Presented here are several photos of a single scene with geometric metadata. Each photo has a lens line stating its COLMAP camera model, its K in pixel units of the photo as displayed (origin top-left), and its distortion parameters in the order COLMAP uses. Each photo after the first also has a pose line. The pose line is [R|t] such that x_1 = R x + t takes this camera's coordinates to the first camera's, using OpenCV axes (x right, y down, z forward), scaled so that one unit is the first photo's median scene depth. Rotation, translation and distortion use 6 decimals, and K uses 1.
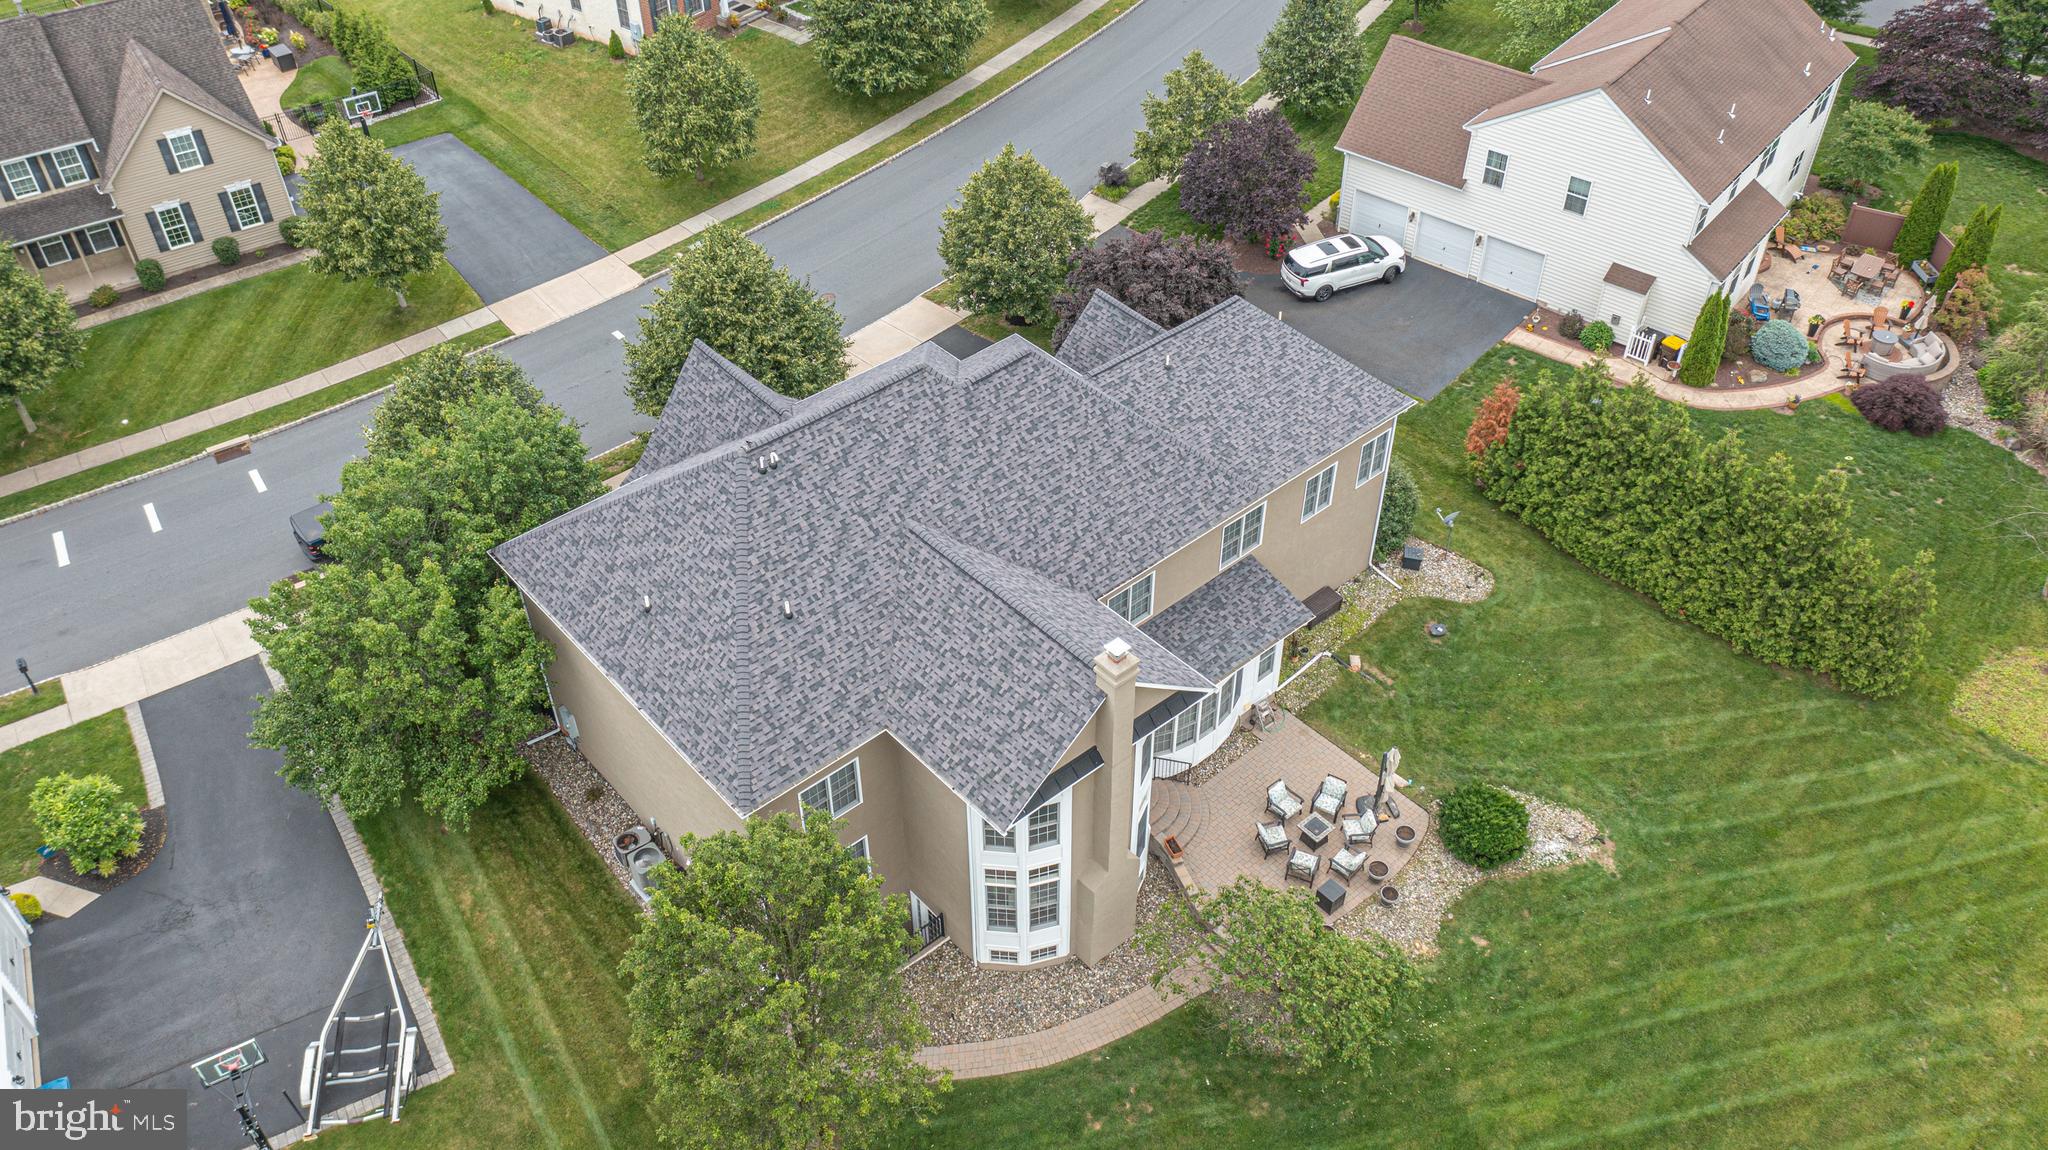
lens RADIAL K [[1604.3, 0, 1031.3], [0, 1604.3, 609.8], [0, 0, 1]] dist [-0.004497, -0.003496]
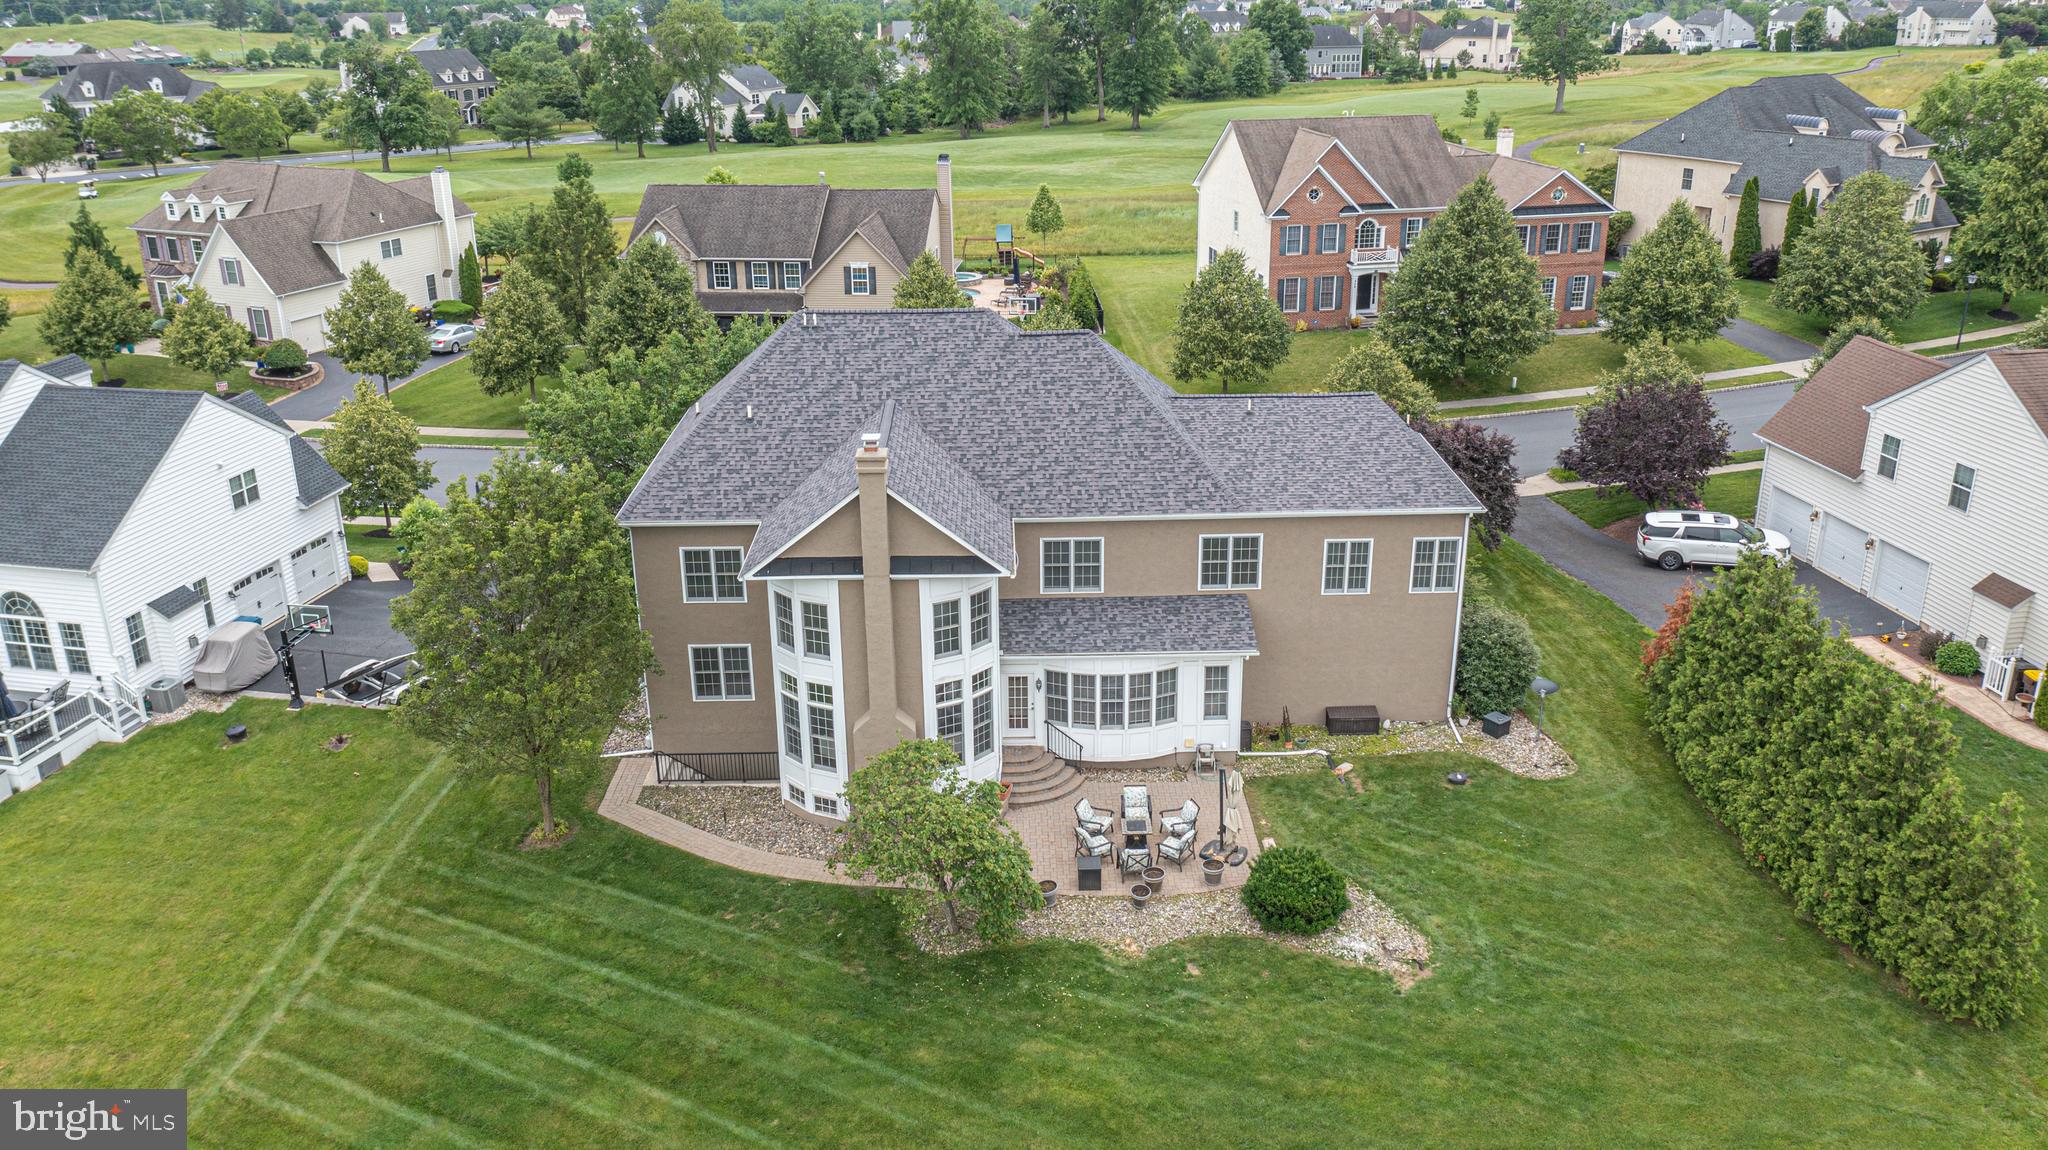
lens RADIAL K [[1601.9, 0, 1019.9], [0, 1601.9, 641.1], [0, 0, 1]] dist [-0.008885, 0.005598]
pose [[0.761448, 0.254470, -0.596190, 0.481441], [-0.436080, 0.881585, -0.180672, 0.175566], [0.479616, 0.397559, 0.782250, 0.145887]]
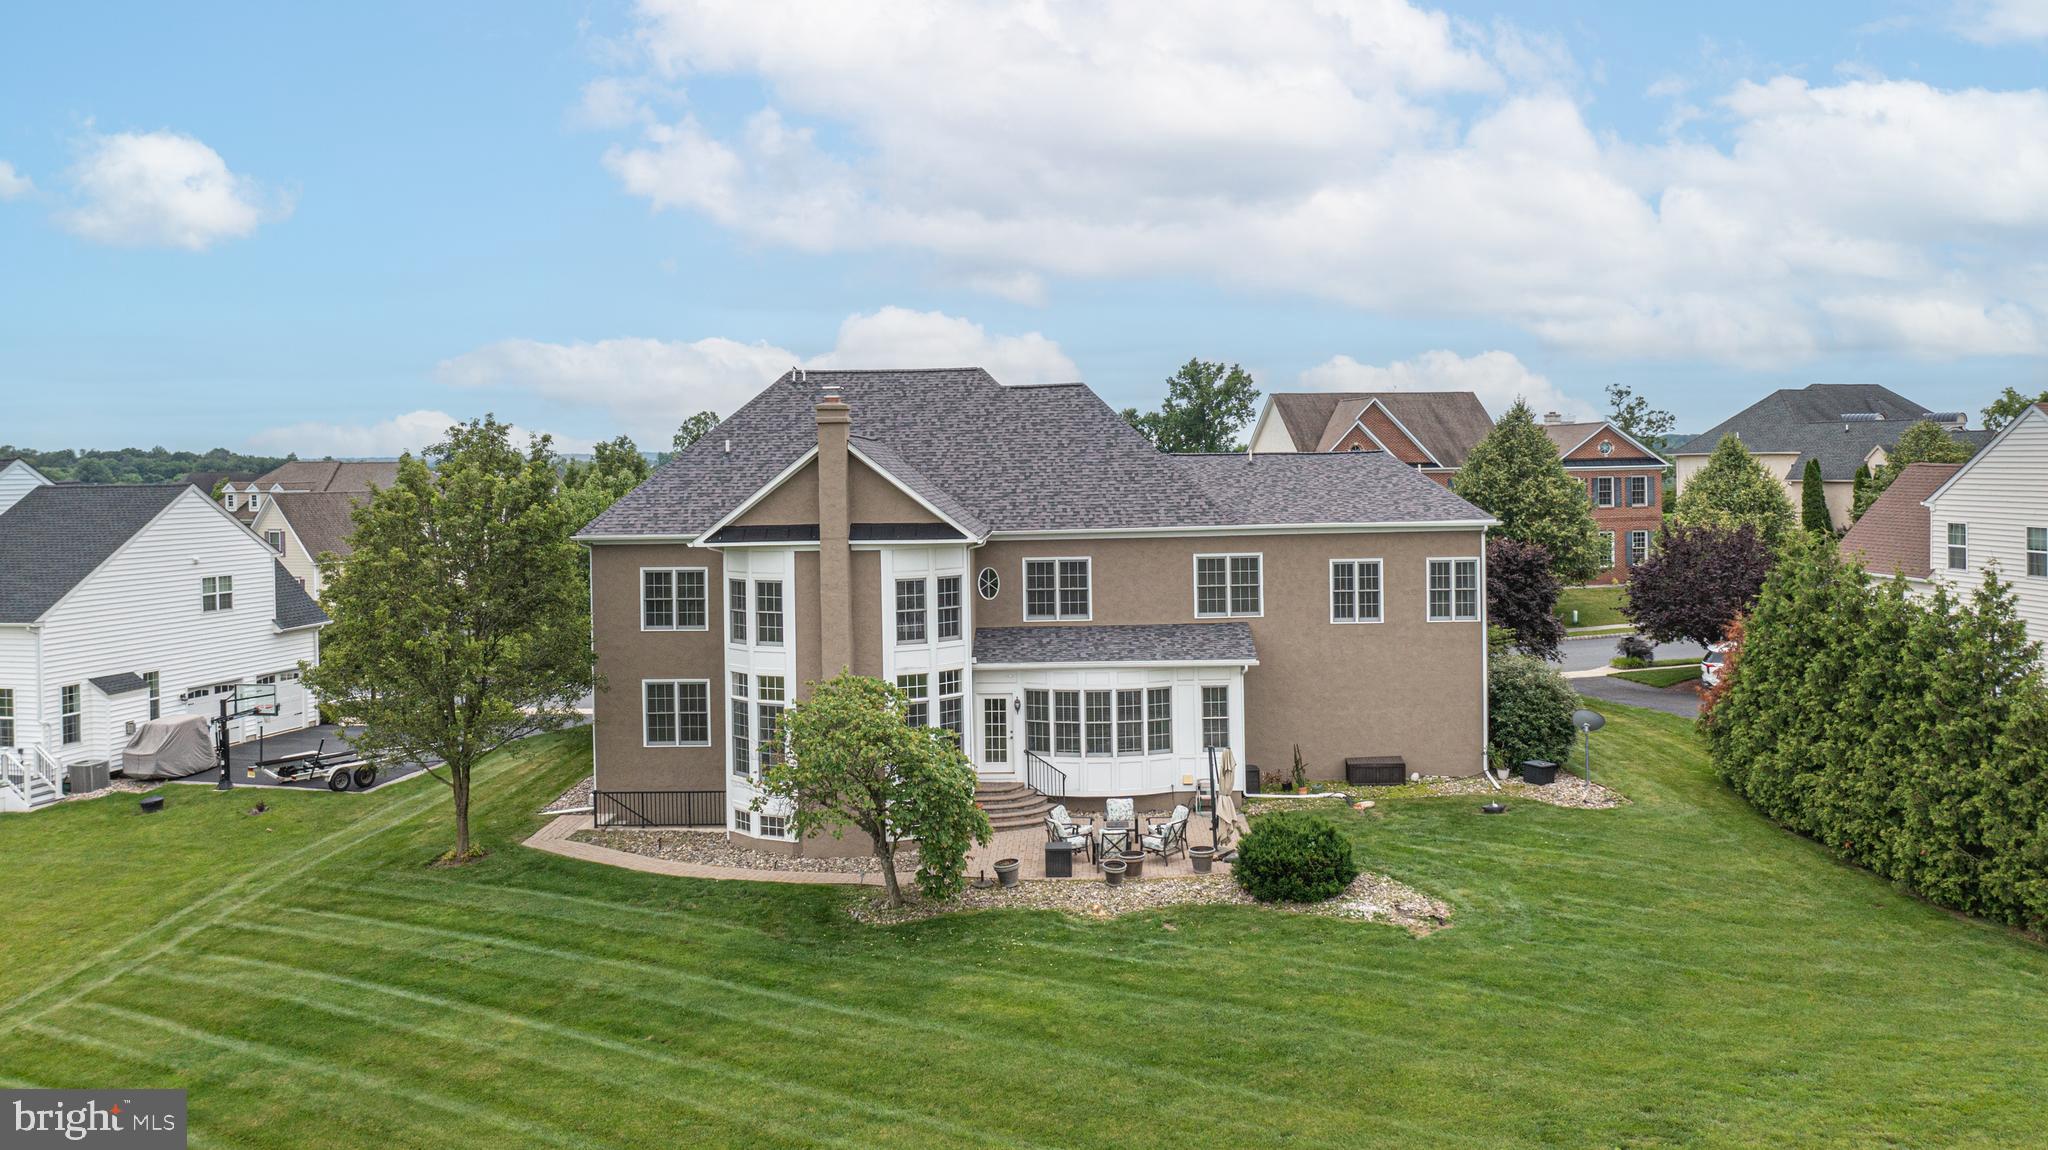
lens RADIAL K [[1673.4, 0, 1030.8], [0, 1673.4, 533.6], [0, 0, 1]] dist [-0.006222, 0.003102]
pose [[0.730916, 0.031652, -0.681733, 0.530284], [-0.455964, 0.765909, -0.453299, 0.314280], [0.507798, 0.642169, 0.574247, 0.290965]]
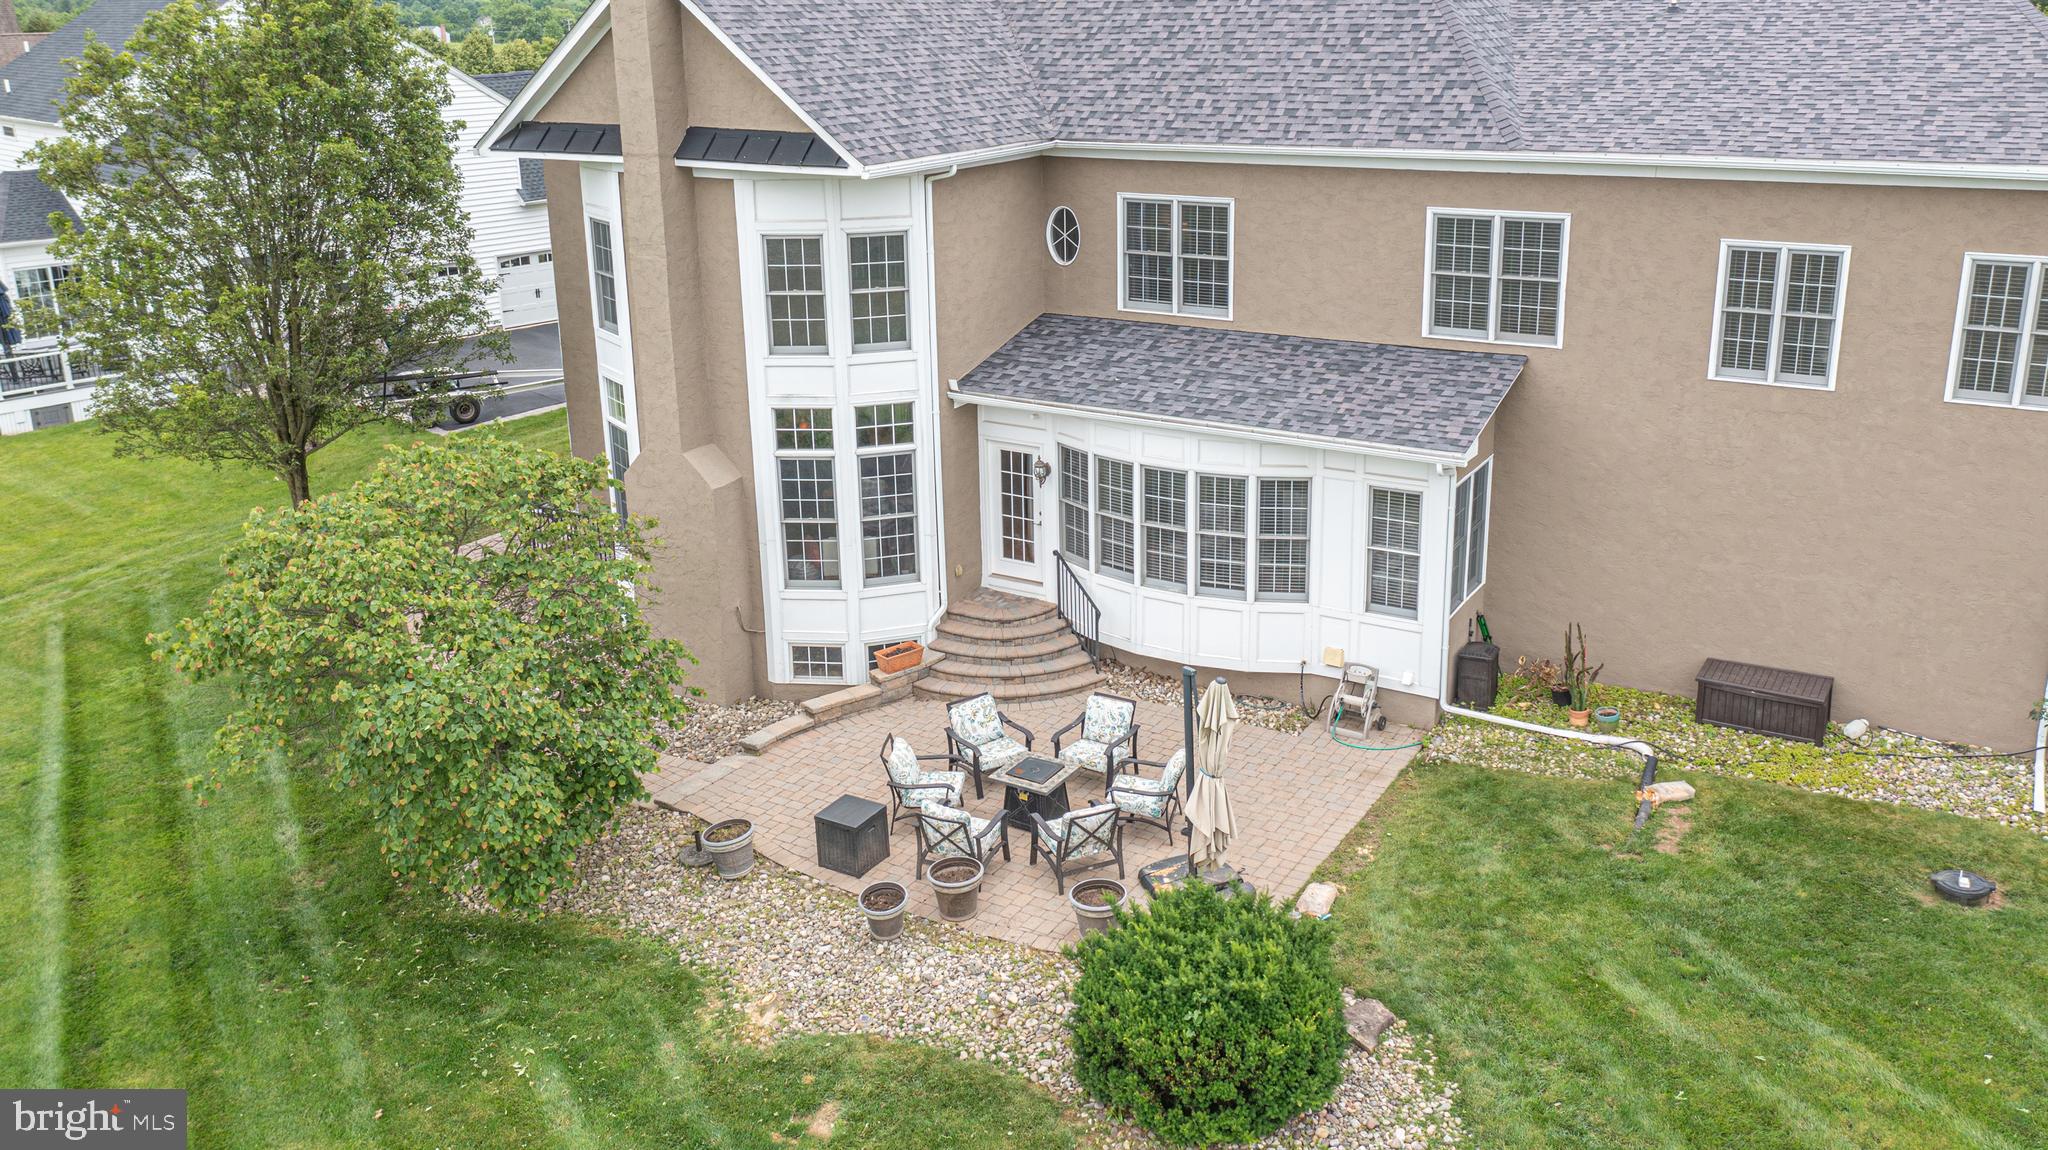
lens RADIAL K [[1653.7, 0, 1020.7], [0, 1653.7, 512.5], [0, 0, 1]] dist [0.002034, 0.003731]
pose [[0.305810, 0.295251, -0.905156, 0.397616], [-0.635162, 0.771489, 0.037059, 0.052828], [0.709260, 0.563588, 0.423461, 0.575086]]
